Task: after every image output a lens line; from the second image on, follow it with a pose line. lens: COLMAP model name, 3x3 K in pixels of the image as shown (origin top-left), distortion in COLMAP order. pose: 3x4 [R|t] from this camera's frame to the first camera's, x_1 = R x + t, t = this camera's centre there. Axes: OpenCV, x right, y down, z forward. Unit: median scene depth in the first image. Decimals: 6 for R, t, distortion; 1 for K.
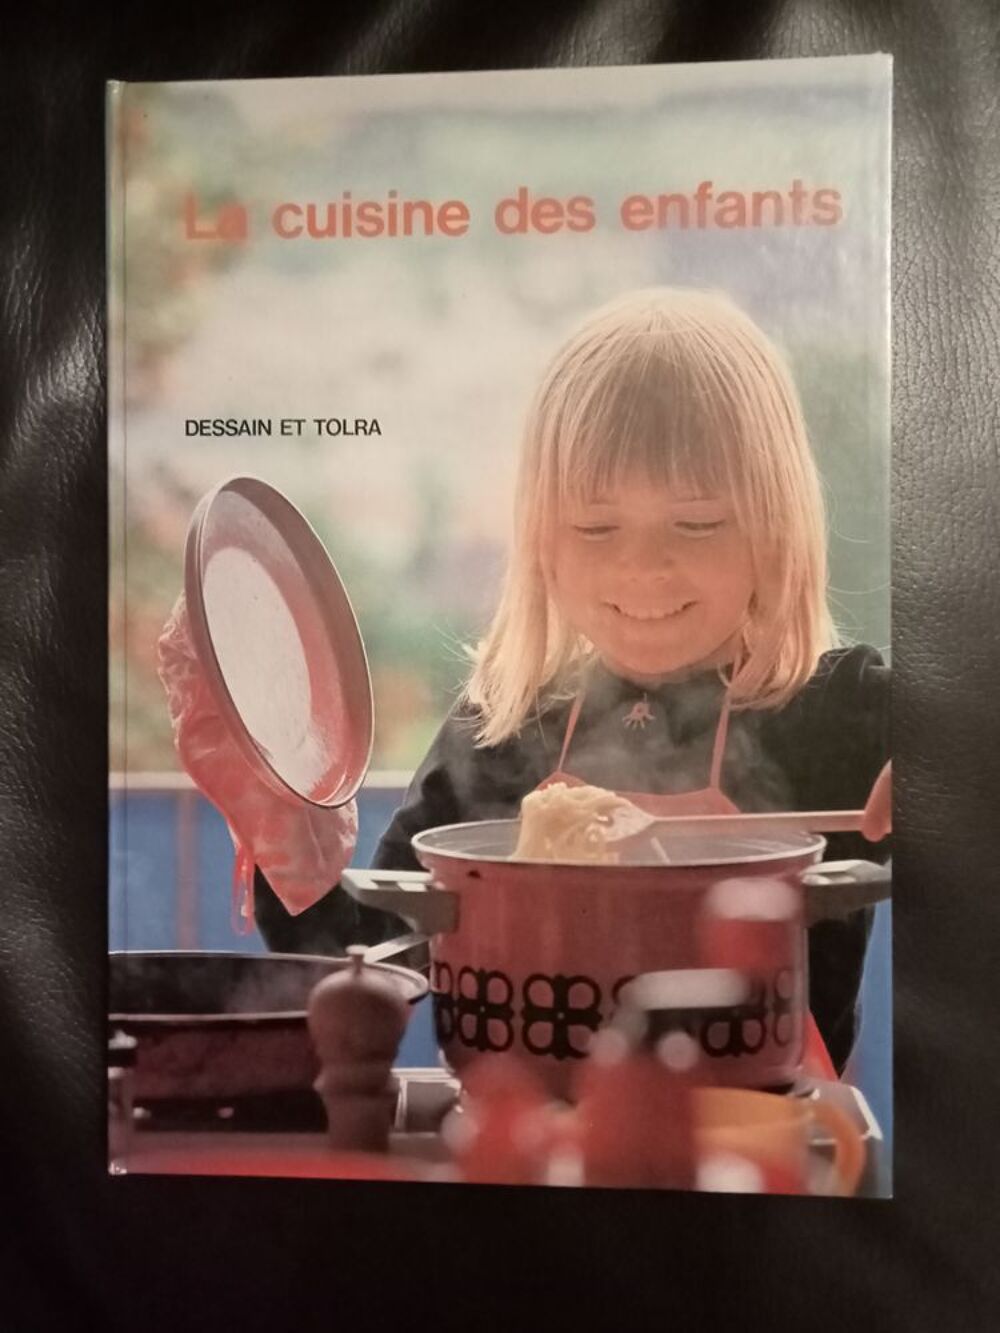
lens RADIAL K [[1077.9, 0, 499.4], [0, 1077.9, 665.8], [0, 0, 1]] dist [-0.015567, 0.004961]
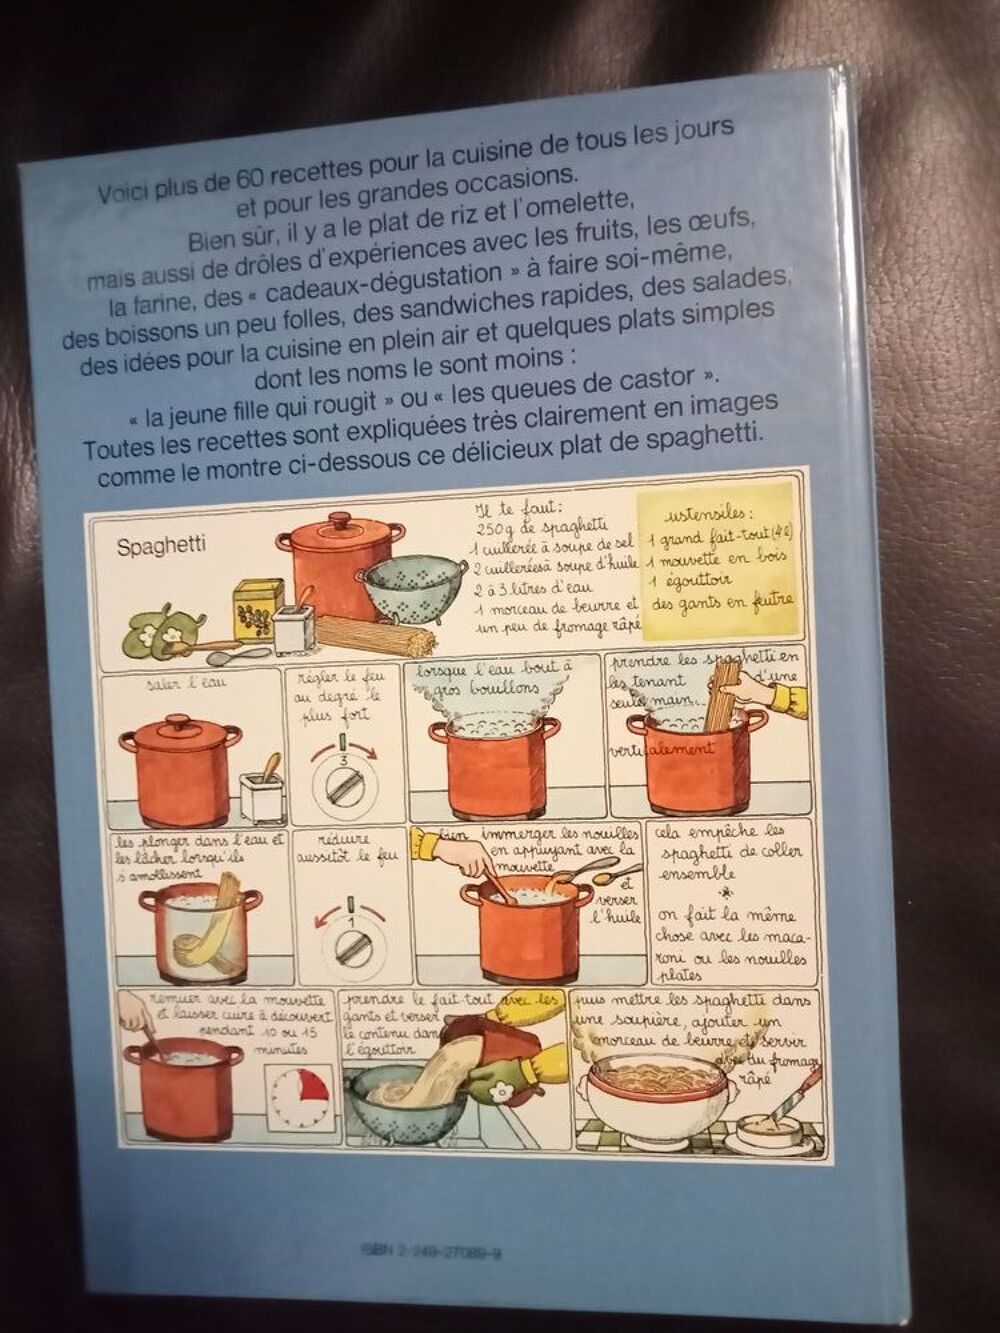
lens RADIAL K [[1077.9, 0, 501.3], [0, 1077.9, 667.3], [0, 0, 1]] dist [-0.015567, 0.004961]
pose [[0.996757, -0.077088, -0.023083, 0.006764], [0.075229, 0.994509, -0.072751, -0.006805], [0.028565, 0.070778, 0.997083, 0.135683]]
